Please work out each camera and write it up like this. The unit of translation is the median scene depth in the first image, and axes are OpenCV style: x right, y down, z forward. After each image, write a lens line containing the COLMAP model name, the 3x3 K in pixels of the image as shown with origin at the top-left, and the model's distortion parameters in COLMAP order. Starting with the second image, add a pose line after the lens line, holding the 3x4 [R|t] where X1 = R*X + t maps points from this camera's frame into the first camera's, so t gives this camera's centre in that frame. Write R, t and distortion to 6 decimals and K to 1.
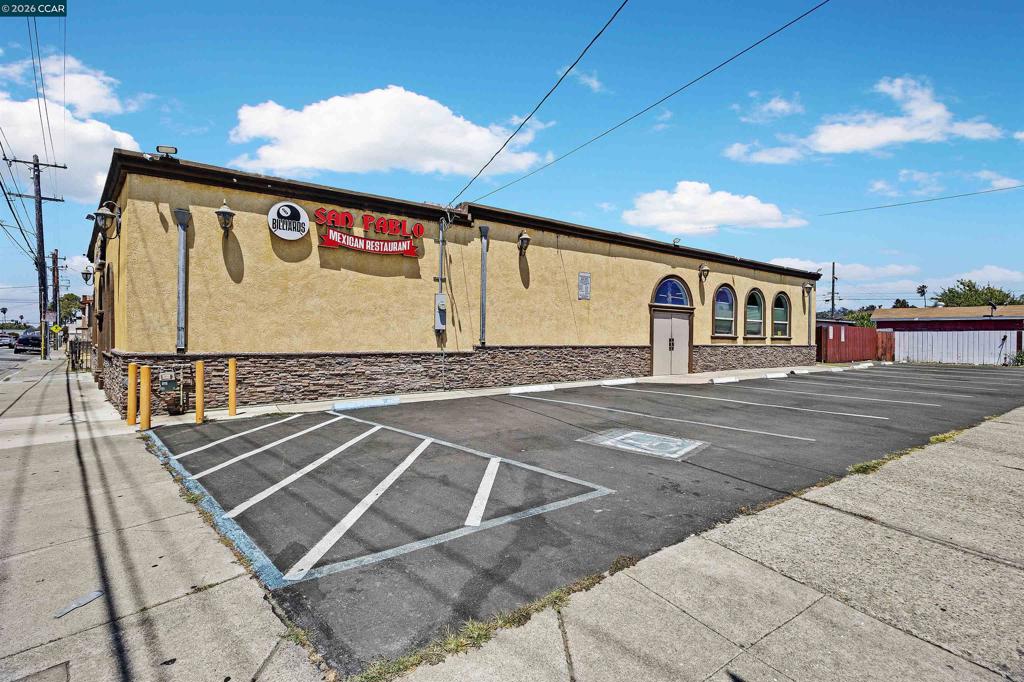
lens RADIAL K [[428.9, 0, 512.6], [0, 428.9, 341.9], [0, 0, 1]] dist [-0.014069, 0.000742]
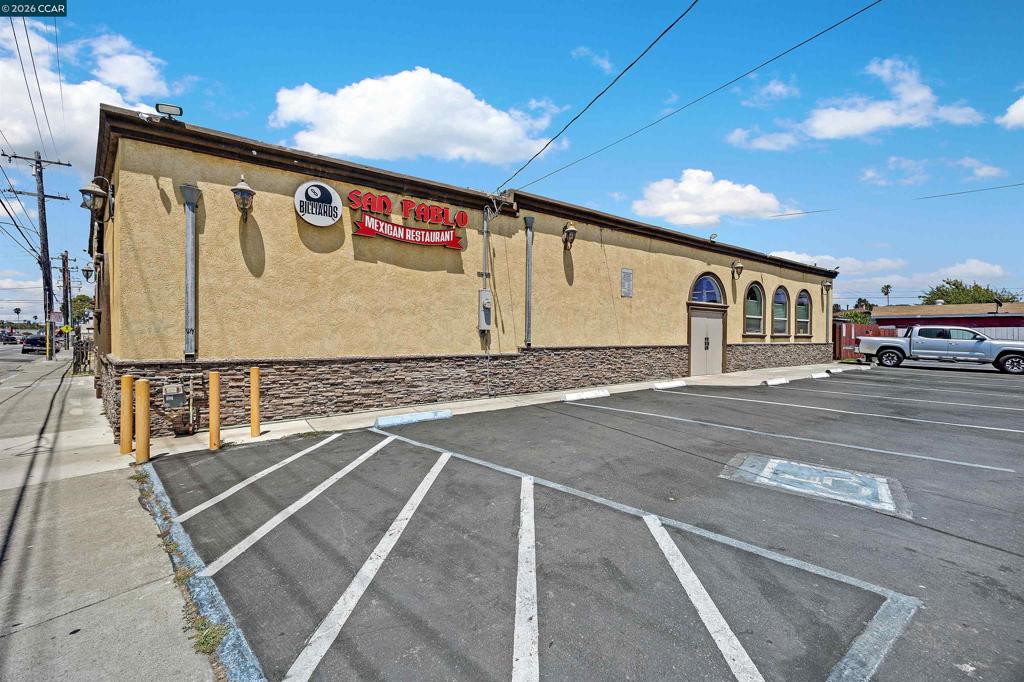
lens RADIAL K [[393.2, 0, 512.0], [0, 393.2, 341.0], [0, 0, 1]] dist [-0.000052, -0.000722]
pose [[0.999817, -0.004264, 0.018634, -0.119622], [0.004172, 0.999979, 0.004952, -0.008657], [-0.018654, -0.004873, 0.999814, 0.159382]]
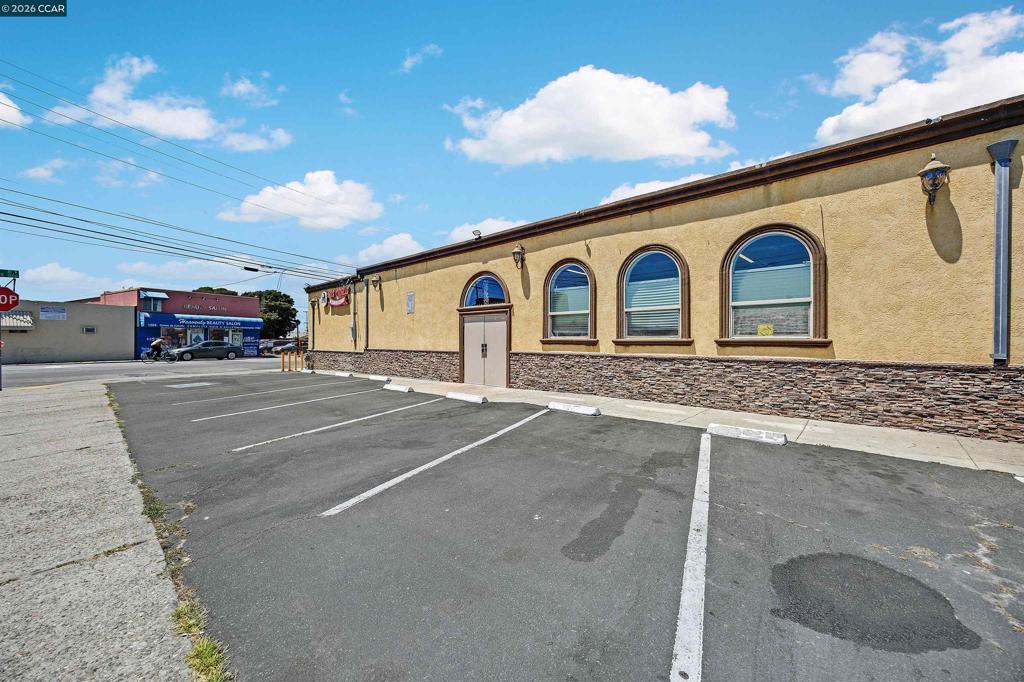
lens RADIAL K [[393.2, 0, 512.0], [0, 393.2, 341.0], [0, 0, 1]] dist [-0.000052, -0.000722]
pose [[0.253791, -0.004111, -0.967250, 1.593180], [0.003340, 0.999989, -0.003373, -0.014913], [0.967253, -0.002375, 0.253802, 1.161528]]
